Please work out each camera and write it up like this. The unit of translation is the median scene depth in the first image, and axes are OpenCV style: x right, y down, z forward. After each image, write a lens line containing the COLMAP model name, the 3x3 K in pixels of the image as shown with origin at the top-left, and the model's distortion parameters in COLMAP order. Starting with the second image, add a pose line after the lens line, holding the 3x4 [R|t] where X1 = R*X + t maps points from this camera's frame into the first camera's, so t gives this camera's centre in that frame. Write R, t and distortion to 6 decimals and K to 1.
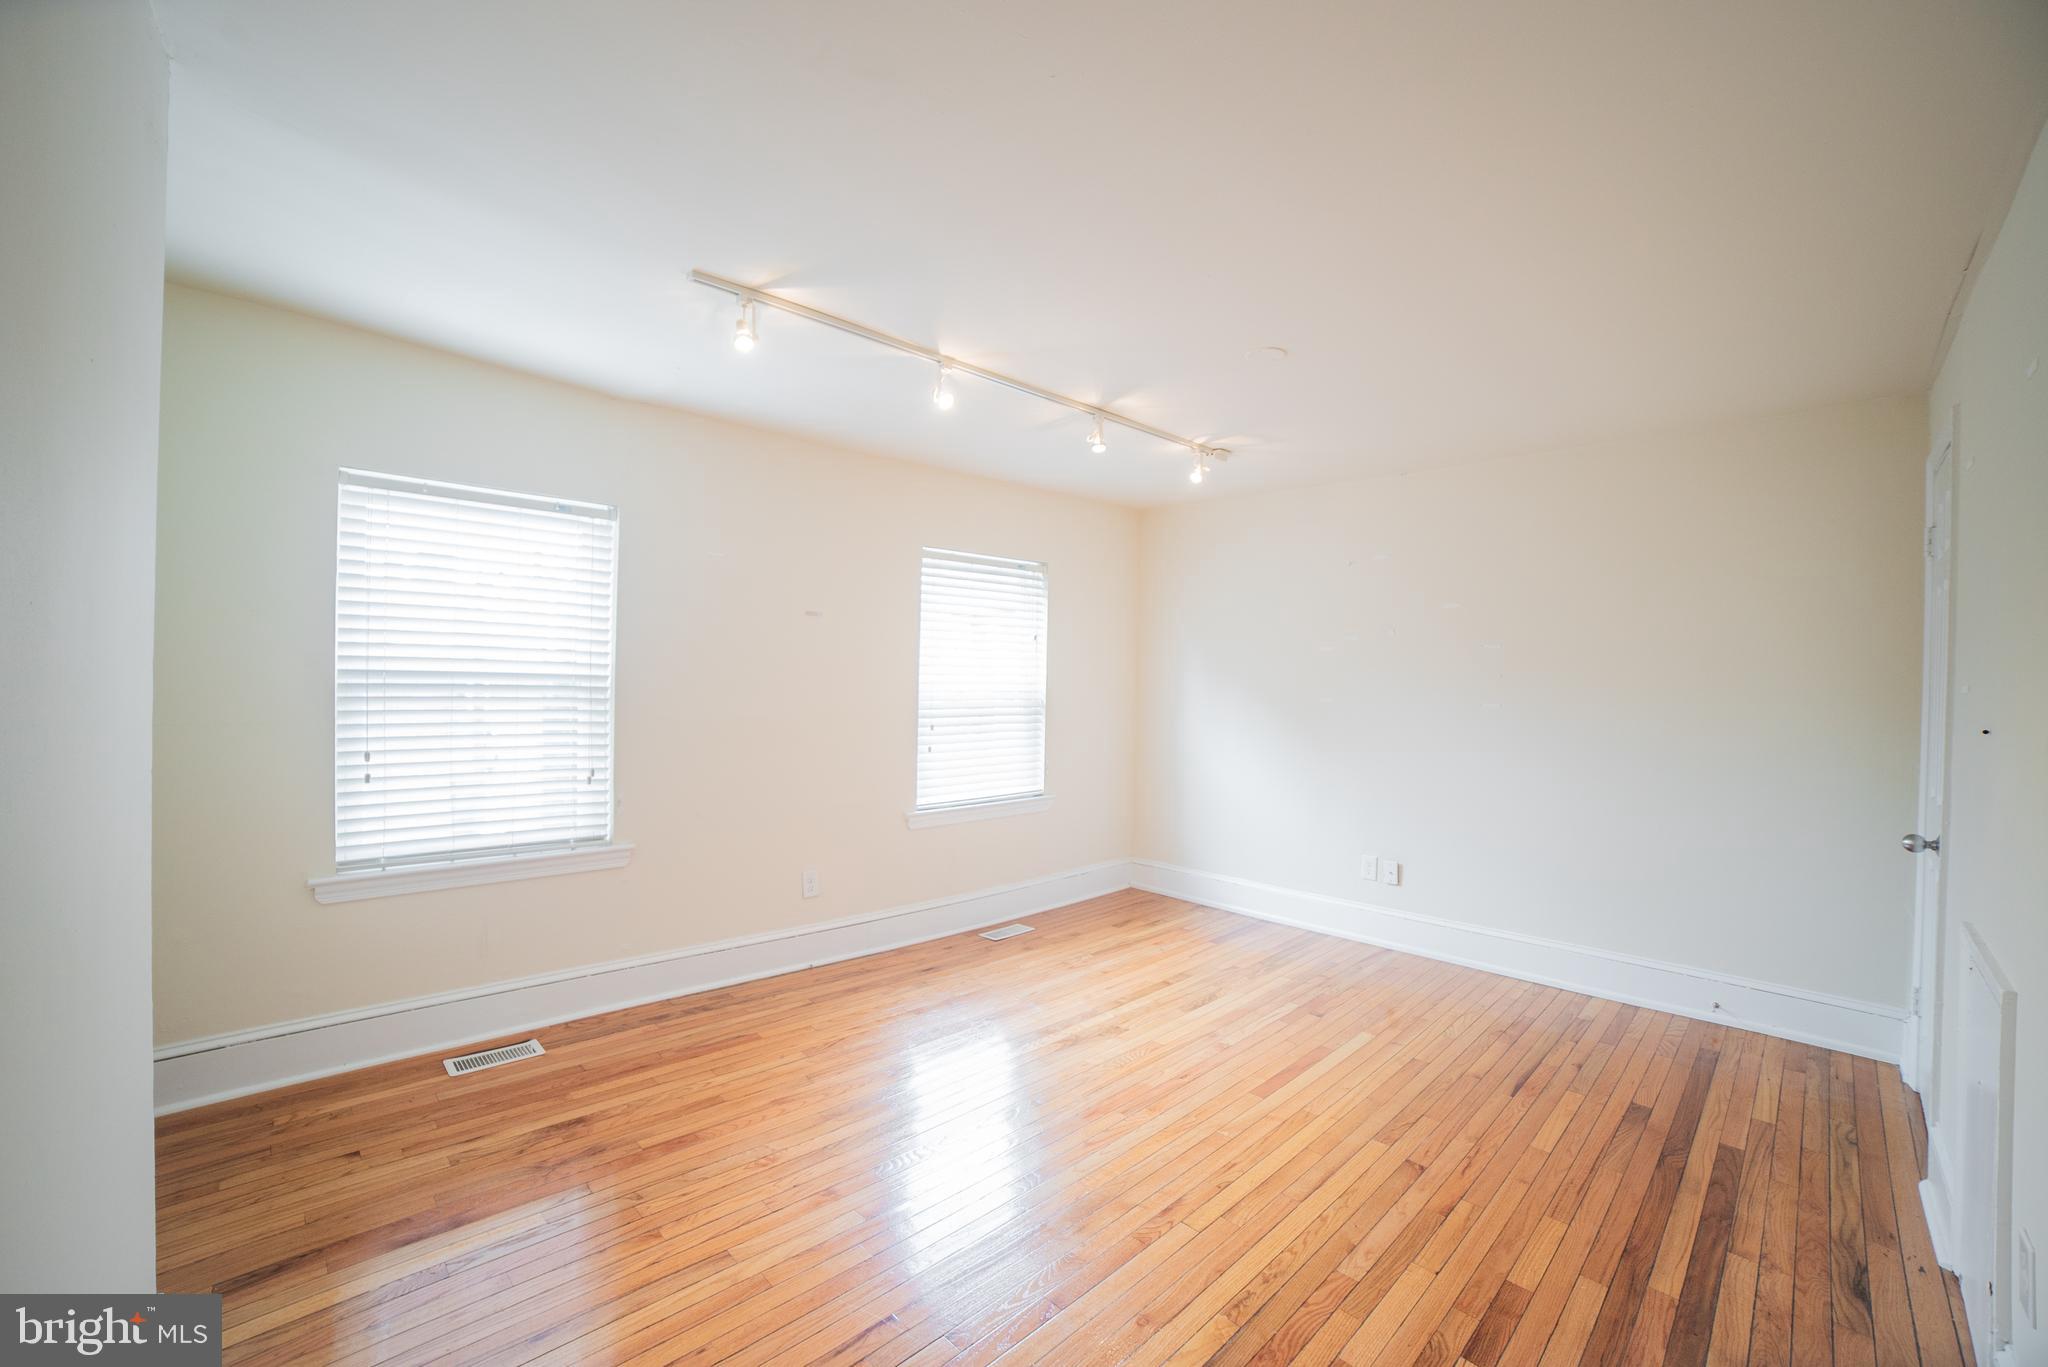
lens RADIAL K [[809.3, 0, 1024.0], [0, 809.3, 683.5], [0, 0, 1]] dist [-0.109929, 0.032274]
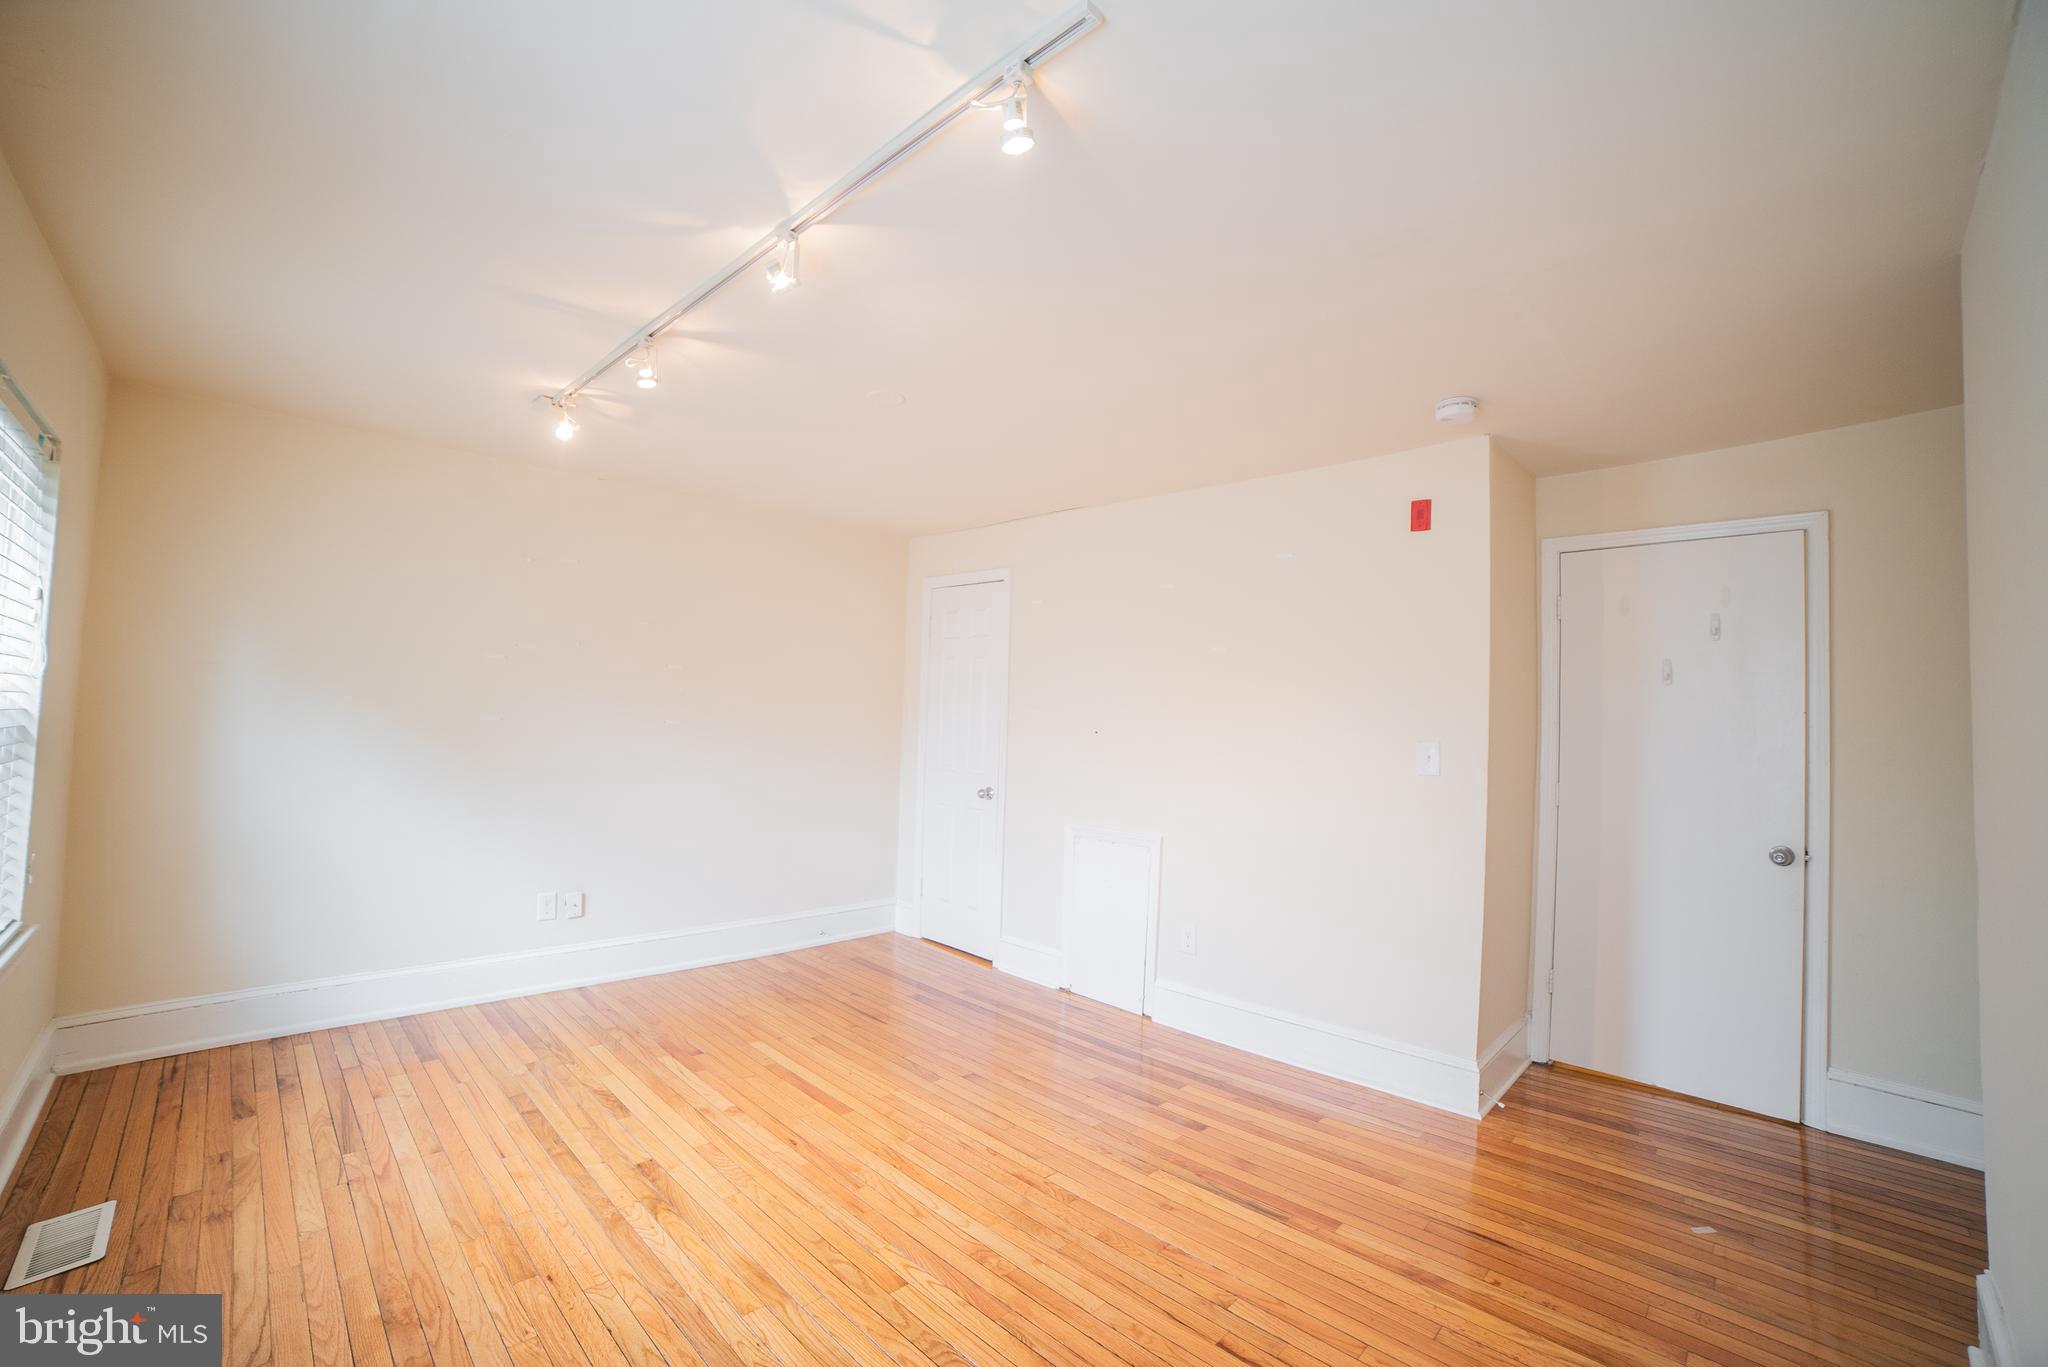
lens RADIAL K [[841.1, 0, 997.2], [0, 841.1, 686.3], [0, 0, 1]] dist [-0.116568, 0.037942]
pose [[0.005622, 0.019595, 0.999792, -0.654618], [-0.021197, 0.999586, -0.019471, -0.010355], [-0.999760, -0.021083, 0.006035, 0.683033]]
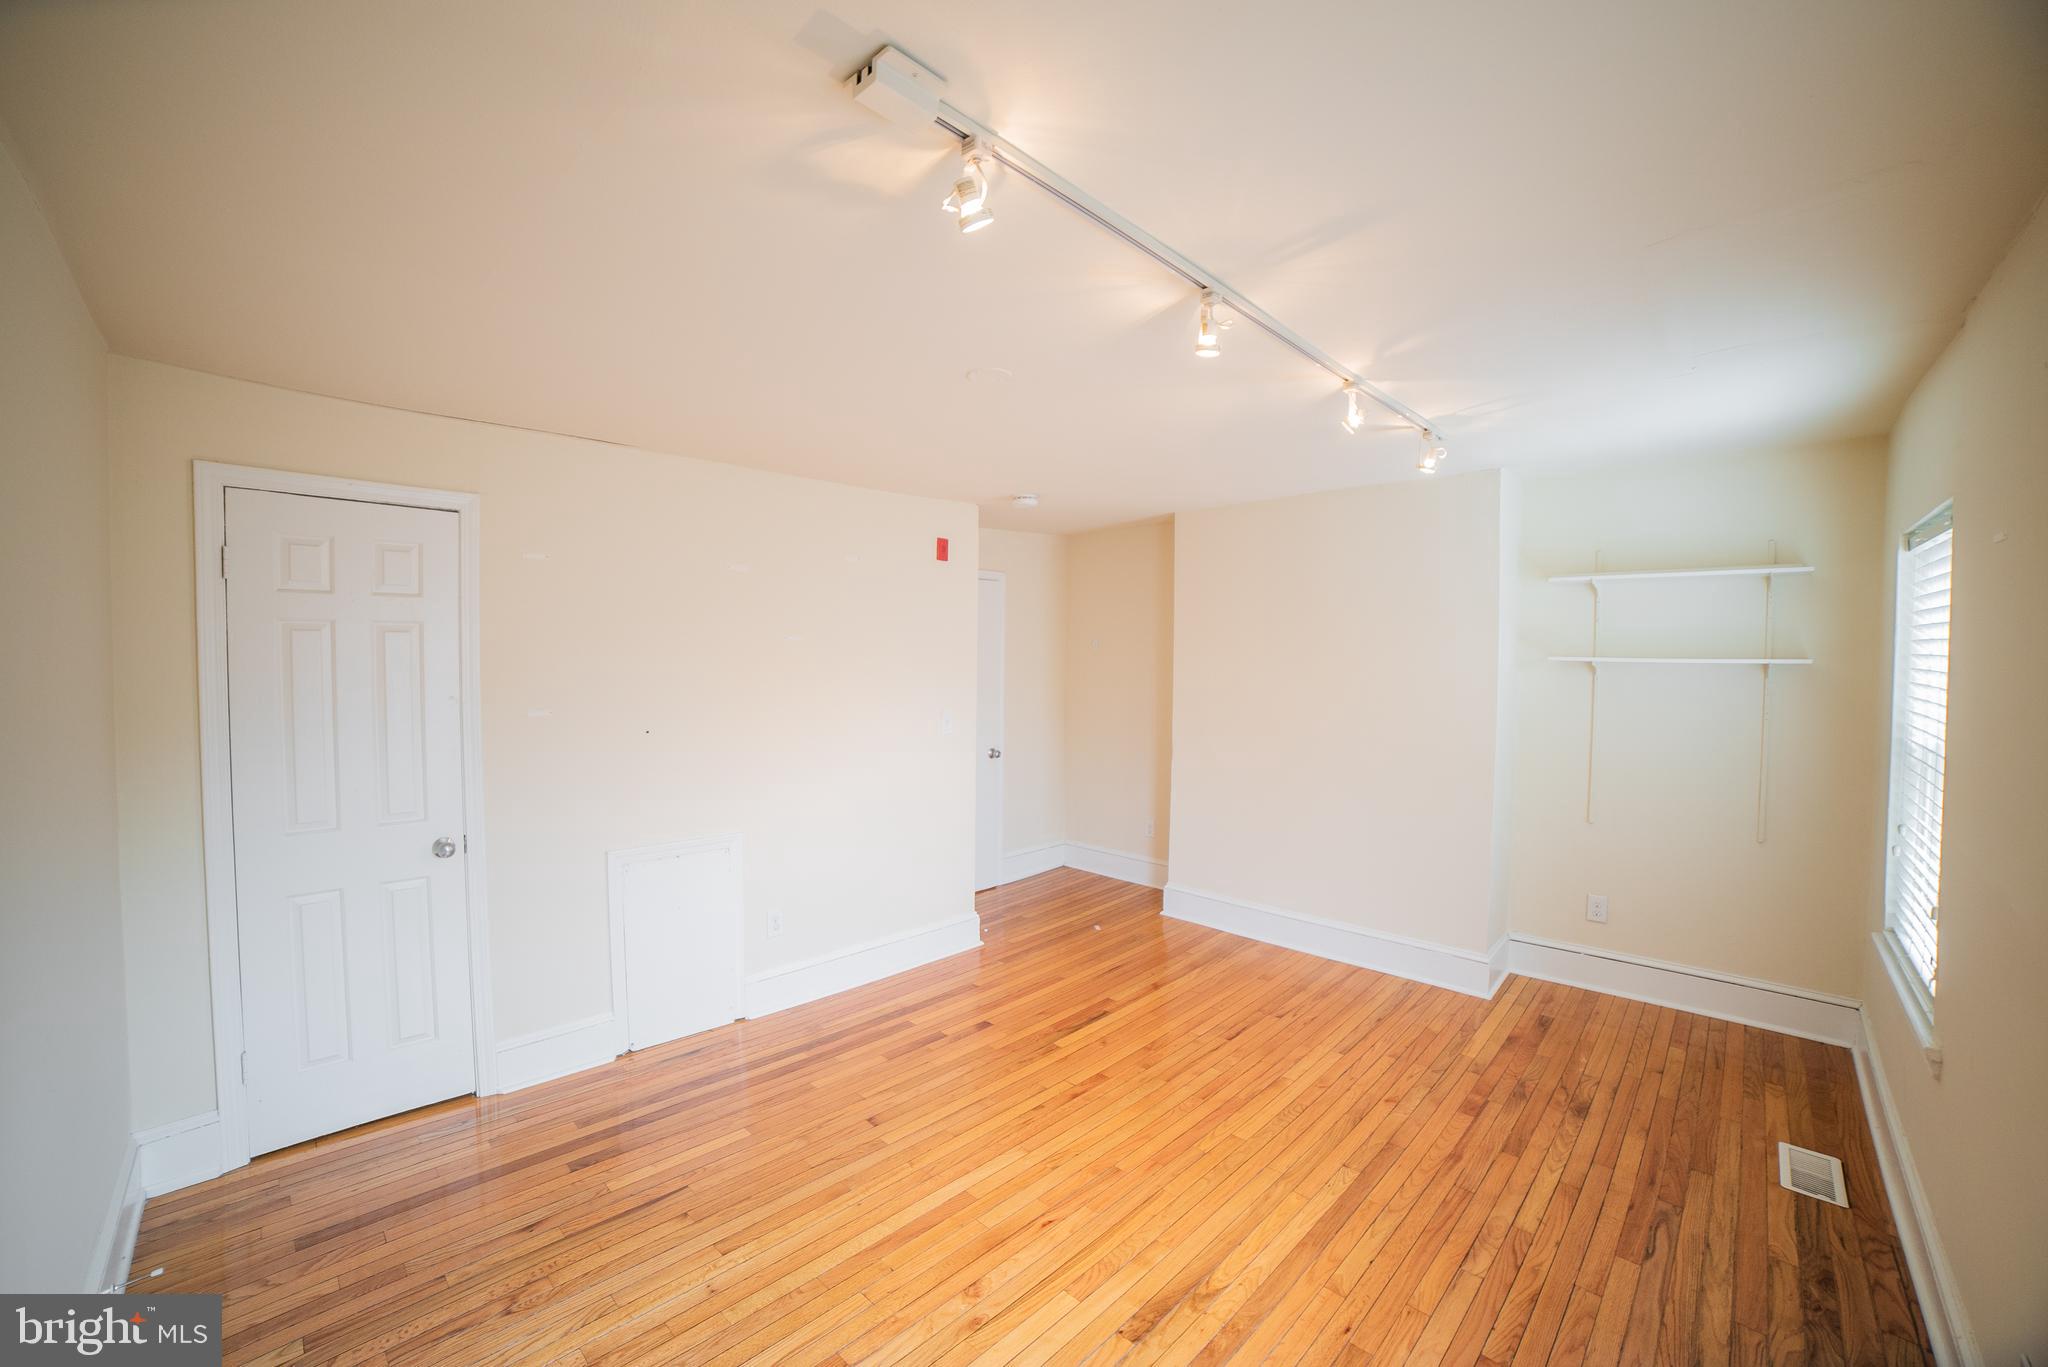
lens RADIAL K [[841.1, 0, 997.2], [0, 841.1, 686.3], [0, 0, 1]] dist [-0.116568, 0.037942]
pose [[-0.999791, -0.020375, -0.001732, 0.236567], [-0.020437, 0.998493, 0.050932, -0.090790], [0.000692, 0.050957, -0.998701, 1.606339]]
